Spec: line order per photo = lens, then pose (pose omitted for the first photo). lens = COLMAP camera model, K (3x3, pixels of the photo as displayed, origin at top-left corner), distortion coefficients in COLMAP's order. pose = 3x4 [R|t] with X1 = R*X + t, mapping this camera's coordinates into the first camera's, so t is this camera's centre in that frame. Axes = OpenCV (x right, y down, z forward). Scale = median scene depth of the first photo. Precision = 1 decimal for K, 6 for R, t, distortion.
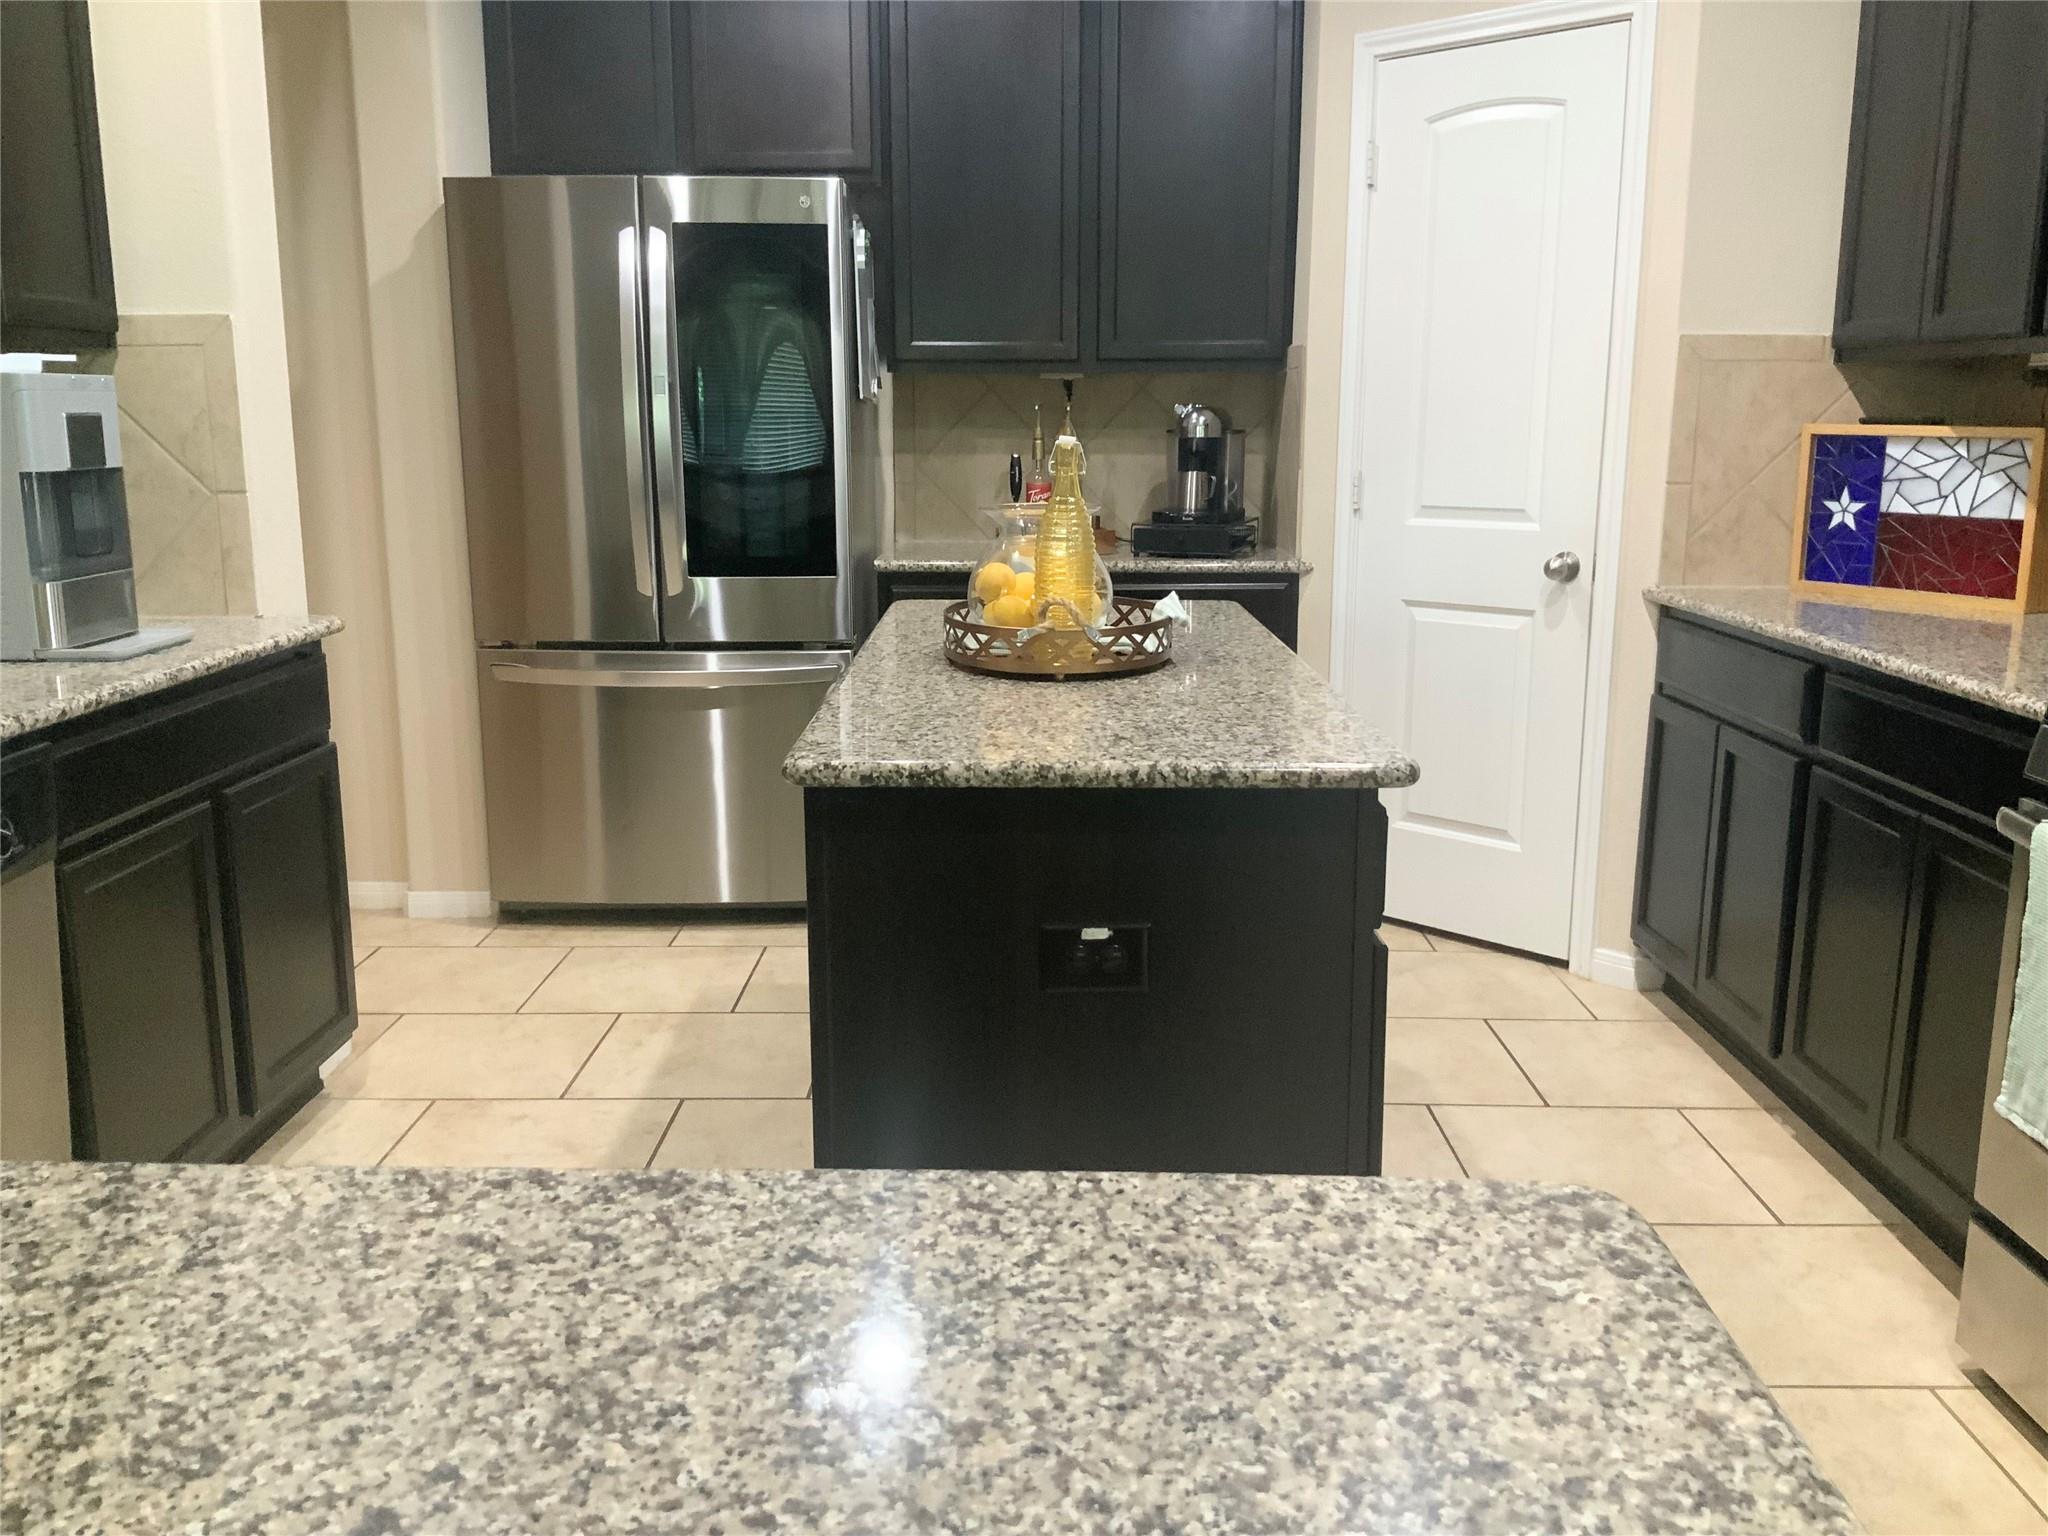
lens RADIAL K [[1705.3, 0, 1014.0], [0, 1705.3, 773.6], [0, 0, 1]] dist [0.011731, -0.059550]
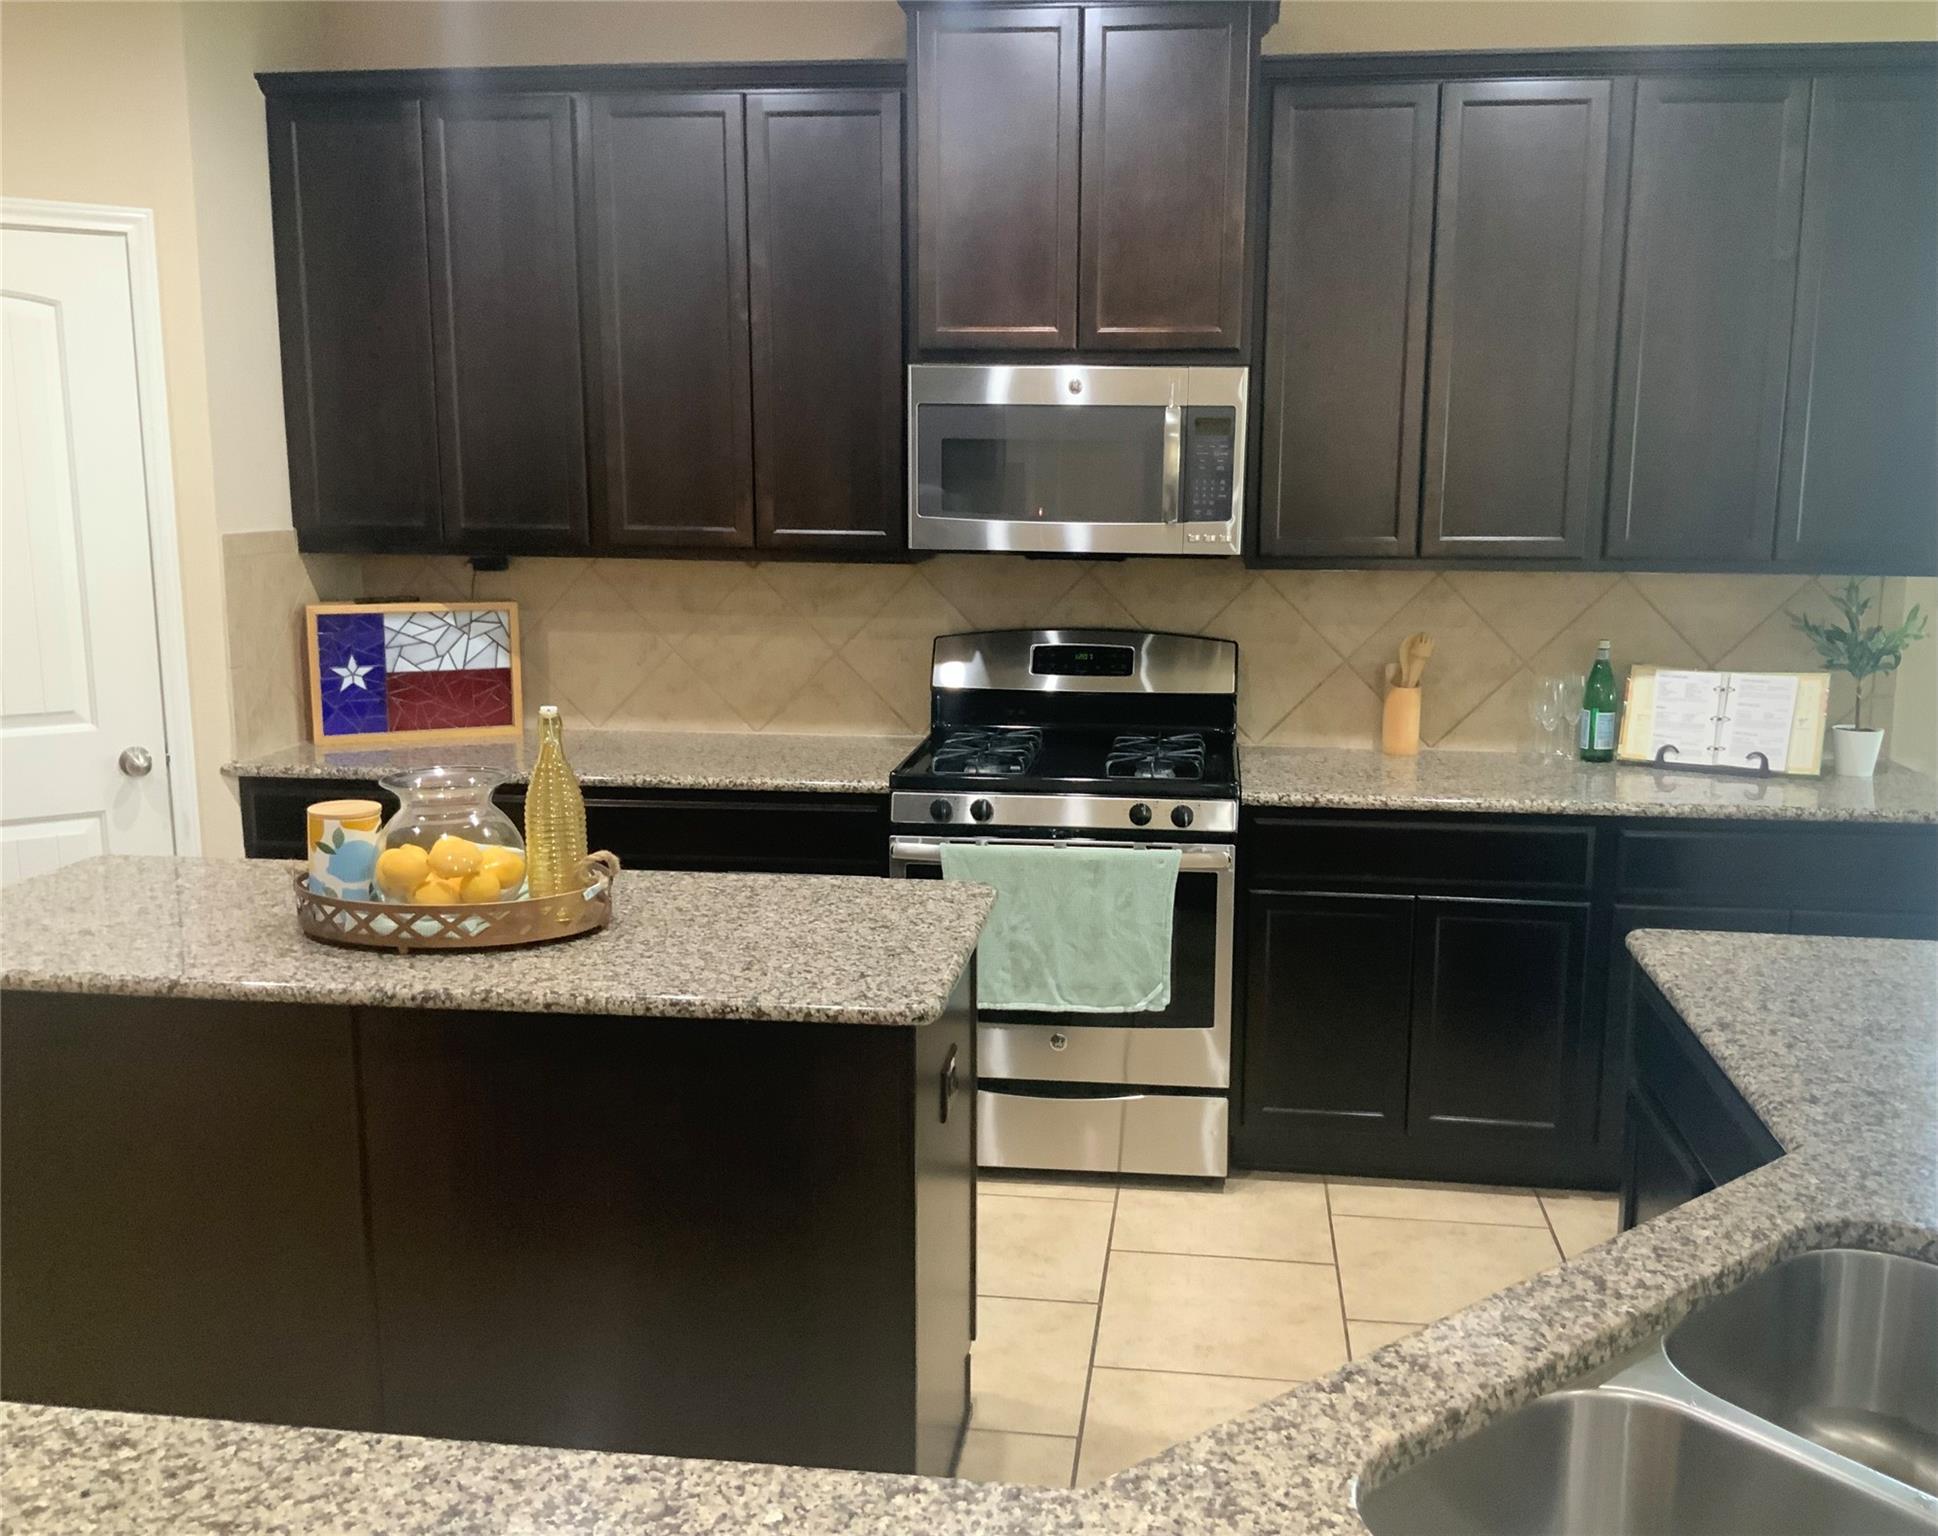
lens RADIAL K [[1678.4, 0, 1028.9], [0, 1678.4, 733.9], [0, 0, 1]] dist [0.016584, -0.017622]
pose [[0.108698, -0.149962, 0.982698, -0.650743], [0.198954, 0.971836, 0.126297, -0.169605], [-0.973962, 0.181784, 0.135472, 0.377076]]
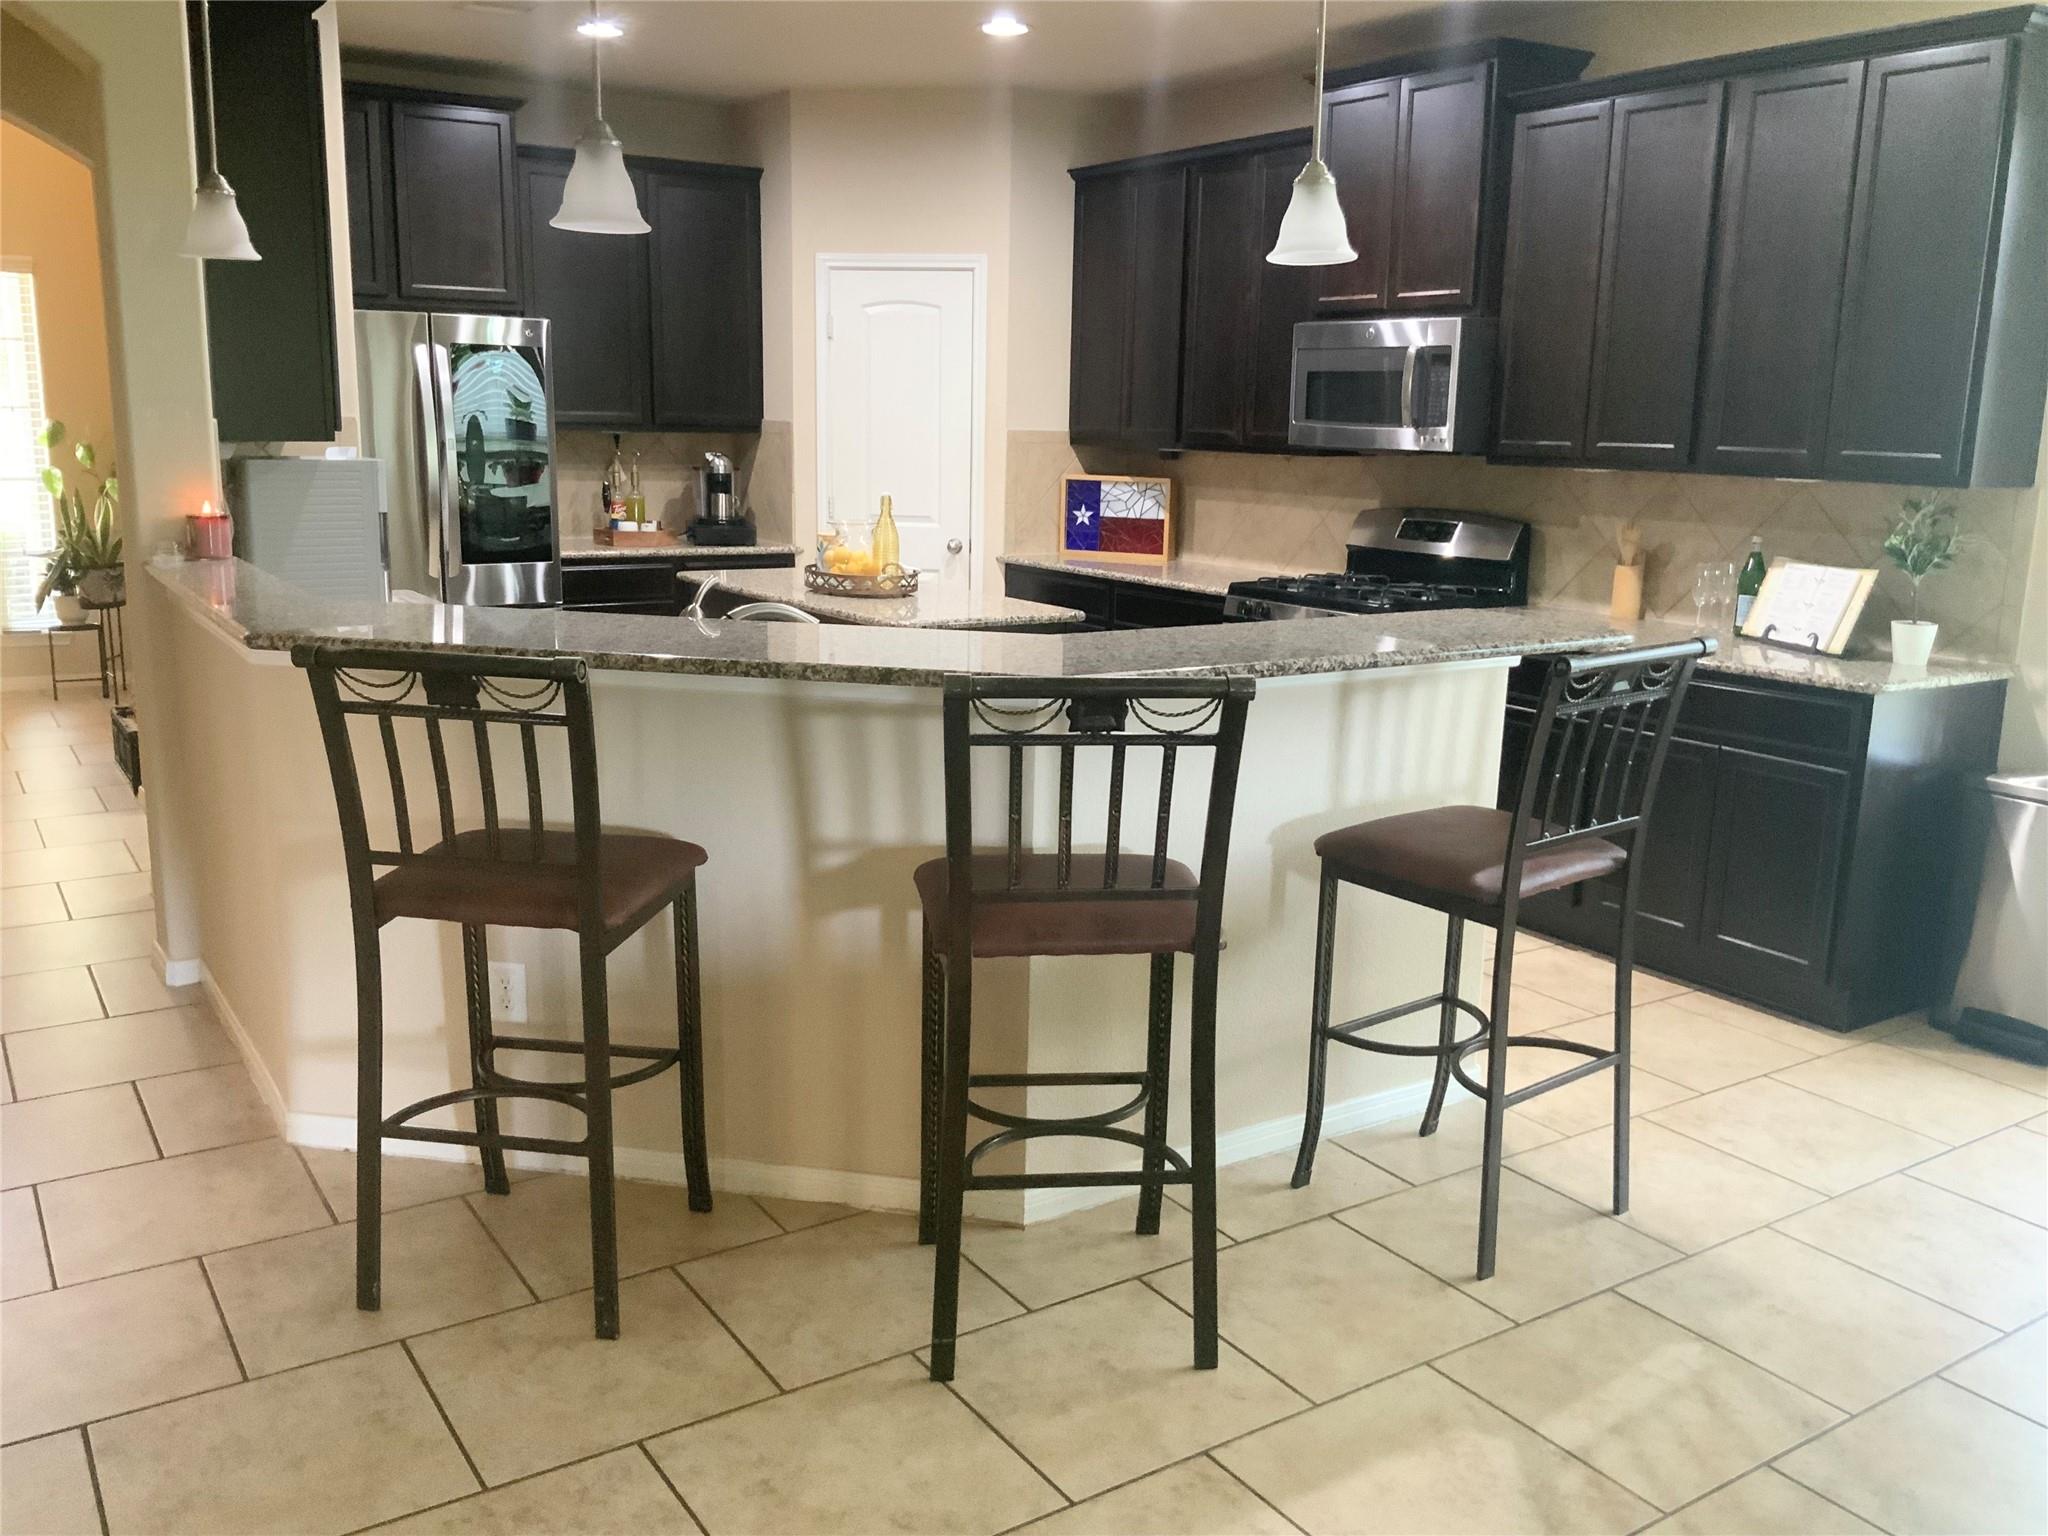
lens RADIAL K [[1705.3, 0, 1021.9], [0, 1705.3, 770.9], [0, 0, 1]] dist [0.011731, -0.059550]
pose [[0.832331, -0.090495, 0.546842, -0.754421], [0.089863, 0.995561, 0.027974, 0.093054], [-0.546946, 0.025857, 0.836768, -0.709040]]
